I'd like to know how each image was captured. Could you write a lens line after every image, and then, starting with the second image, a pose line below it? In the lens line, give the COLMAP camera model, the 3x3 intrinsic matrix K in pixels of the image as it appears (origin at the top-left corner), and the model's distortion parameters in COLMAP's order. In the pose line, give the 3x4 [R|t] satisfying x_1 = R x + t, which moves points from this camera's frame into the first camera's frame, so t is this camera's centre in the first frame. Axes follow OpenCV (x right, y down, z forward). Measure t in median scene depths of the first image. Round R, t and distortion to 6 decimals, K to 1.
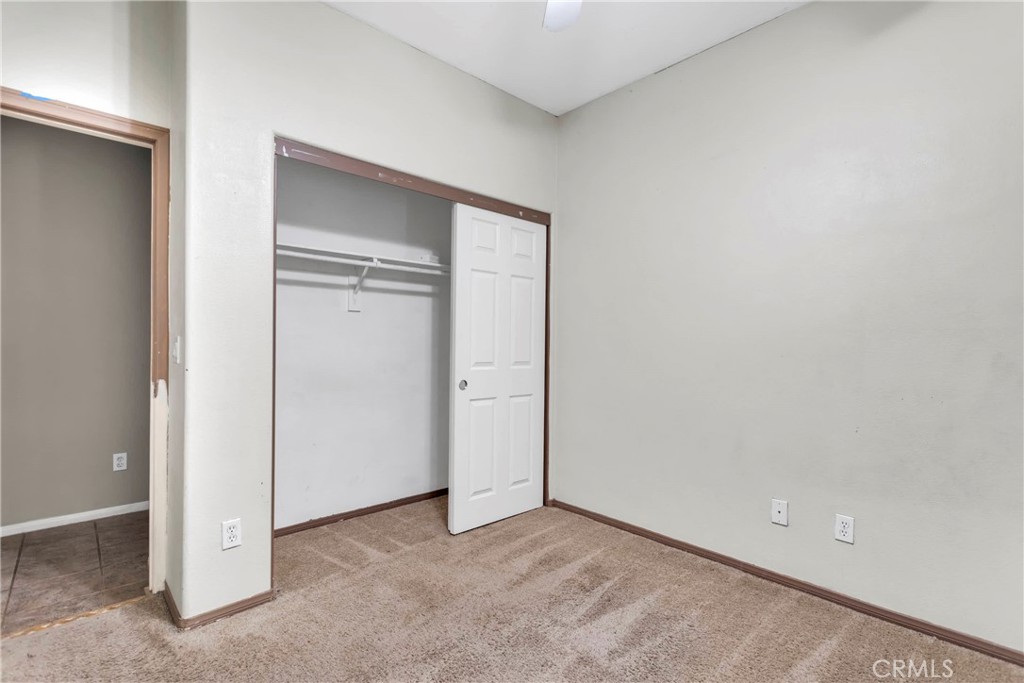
lens RADIAL K [[496.8, 0, 517.0], [0, 496.8, 340.7], [0, 0, 1]] dist [0.001090, 0.000514]
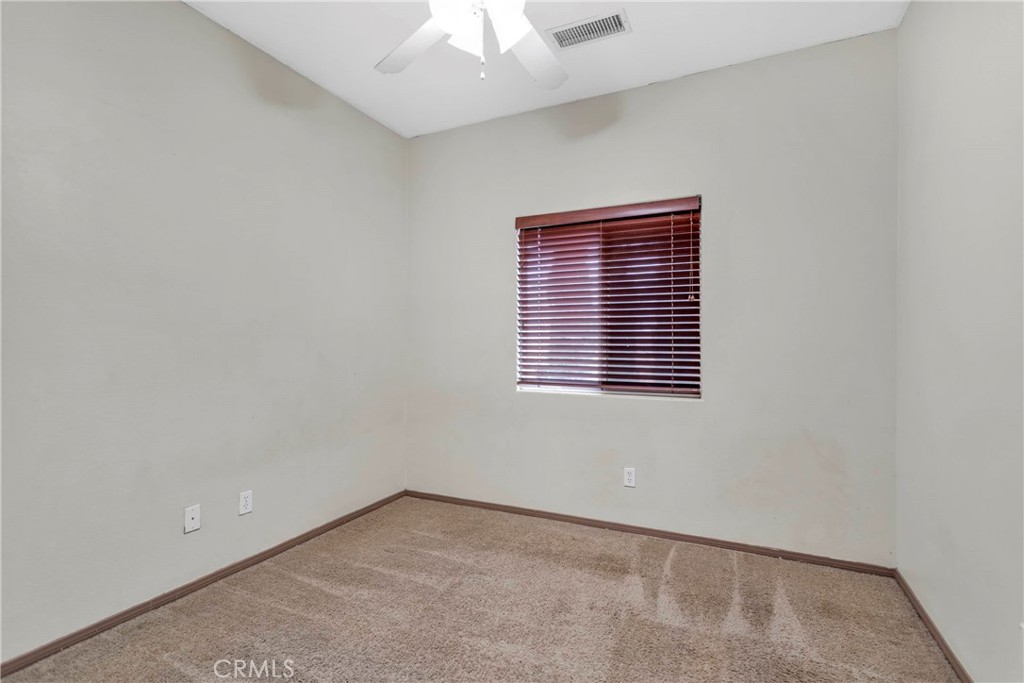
lens RADIAL K [[496.8, 0, 517.0], [0, 496.8, 340.7], [0, 0, 1]] dist [0.001090, 0.000514]
pose [[-0.389916, 0.000443, 0.920850, -0.650781], [-0.001517, 0.999998, -0.001123, -0.005588], [-0.920849, -0.001835, -0.389915, 0.831074]]
